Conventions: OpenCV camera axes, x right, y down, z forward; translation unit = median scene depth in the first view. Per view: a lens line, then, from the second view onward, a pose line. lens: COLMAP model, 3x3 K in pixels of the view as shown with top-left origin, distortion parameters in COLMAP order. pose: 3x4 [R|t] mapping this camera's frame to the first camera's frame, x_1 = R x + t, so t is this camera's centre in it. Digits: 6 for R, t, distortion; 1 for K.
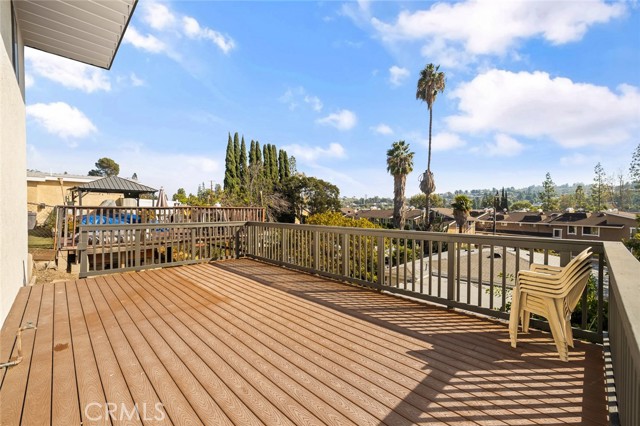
lens RADIAL K [[264.6, 0, 318.0], [0, 264.6, 212.5], [0, 0, 1]] dist [-0.000714, -0.000026]
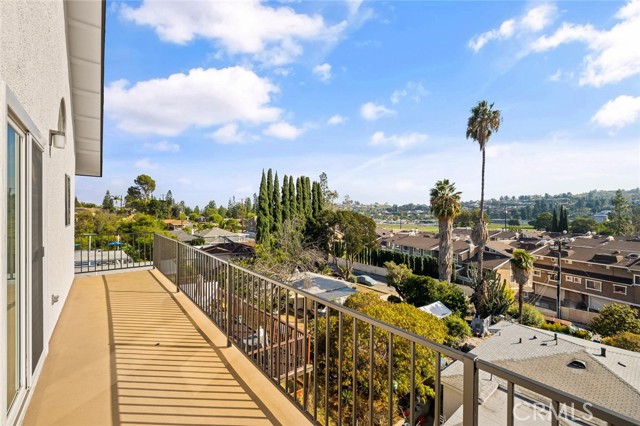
lens RADIAL K [[274.3, 0, 318.7], [0, 274.3, 210.9], [0, 0, 1]] dist [-0.000344, -0.000073]
pose [[0.994533, 0.004769, -0.104311, -0.021435], [-0.006725, 0.999808, -0.018413, -0.116947], [0.104203, 0.019013, 0.994374, 0.017562]]
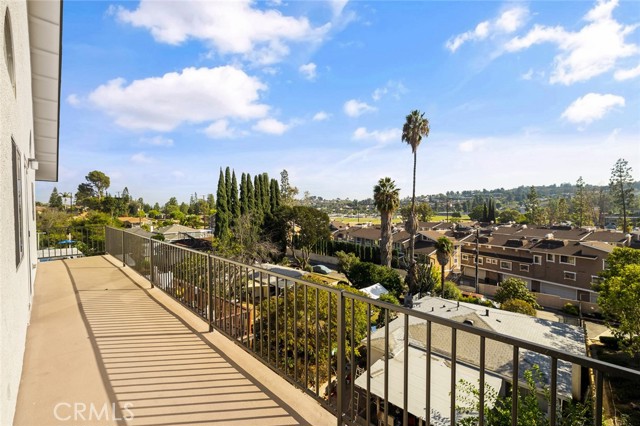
lens RADIAL K [[264.6, 0, 318.0], [0, 264.6, 212.5], [0, 0, 1]] dist [-0.000714, -0.000026]
pose [[0.999718, -0.007304, 0.022600, 0.014425], [0.007190, 0.999961, 0.005111, -0.116446], [-0.022636, -0.004947, 0.999732, -0.026155]]
